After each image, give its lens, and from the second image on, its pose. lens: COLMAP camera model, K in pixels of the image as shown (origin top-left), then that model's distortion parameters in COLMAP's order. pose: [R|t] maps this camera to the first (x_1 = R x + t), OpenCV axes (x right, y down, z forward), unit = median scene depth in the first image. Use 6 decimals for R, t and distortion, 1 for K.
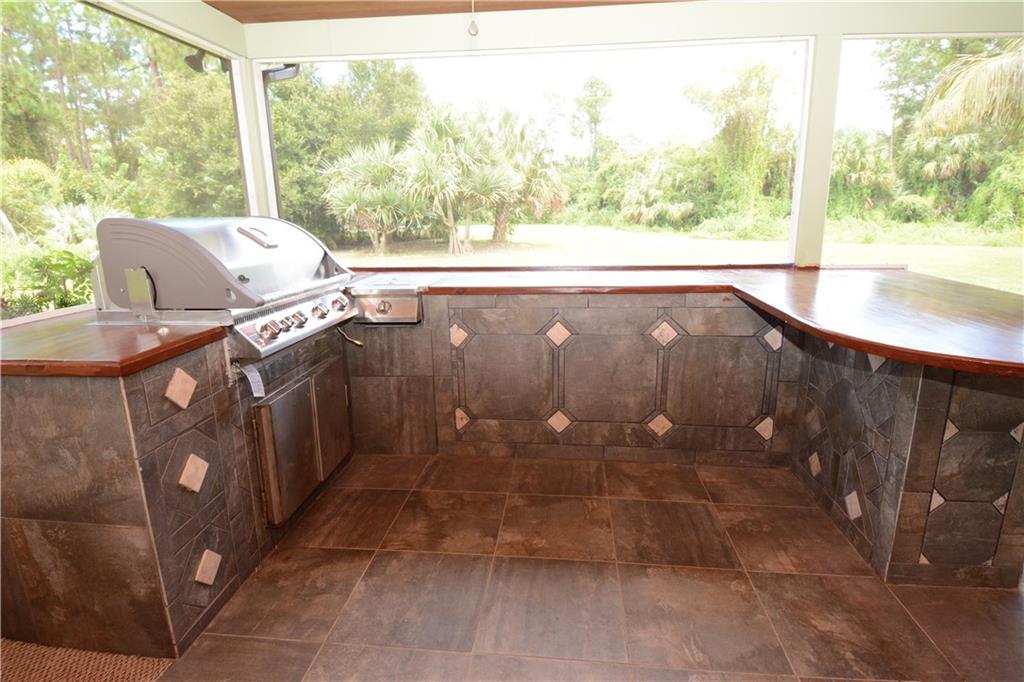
lens RADIAL K [[530.1, 0, 515.1], [0, 530.1, 336.1], [0, 0, 1]] dist [0.049765, -0.053370]
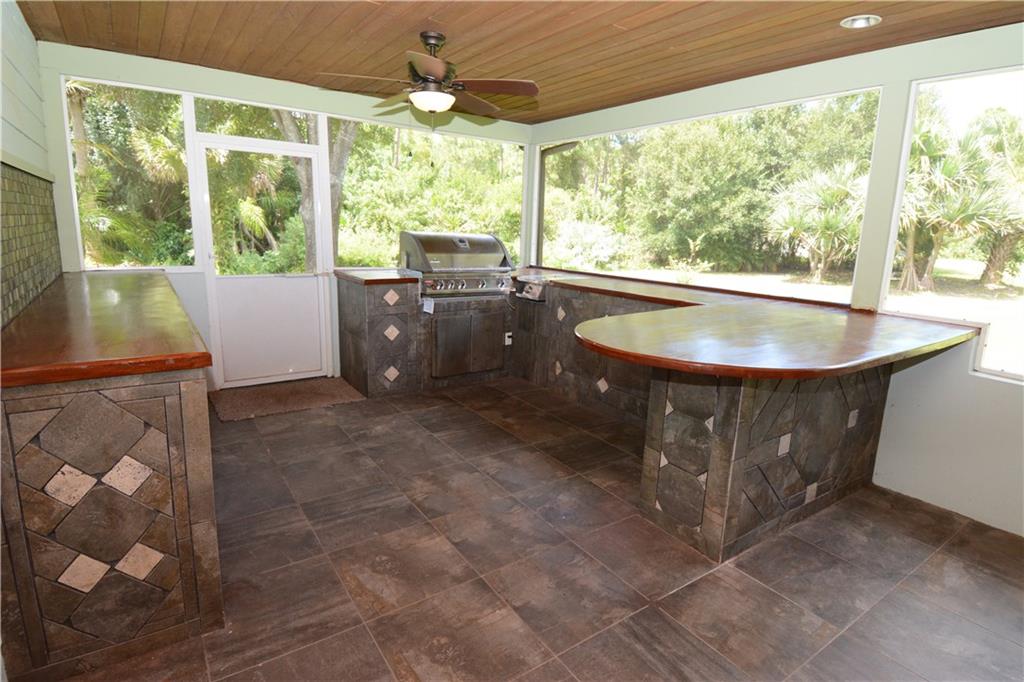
lens RADIAL K [[530.1, 0, 515.1], [0, 530.1, 336.1], [0, 0, 1]] dist [0.049765, -0.053370]
pose [[0.650493, 0.189286, -0.735547, 0.940602], [-0.216227, 0.974525, 0.059561, -0.001000], [0.728083, 0.120301, 0.674850, -0.149577]]
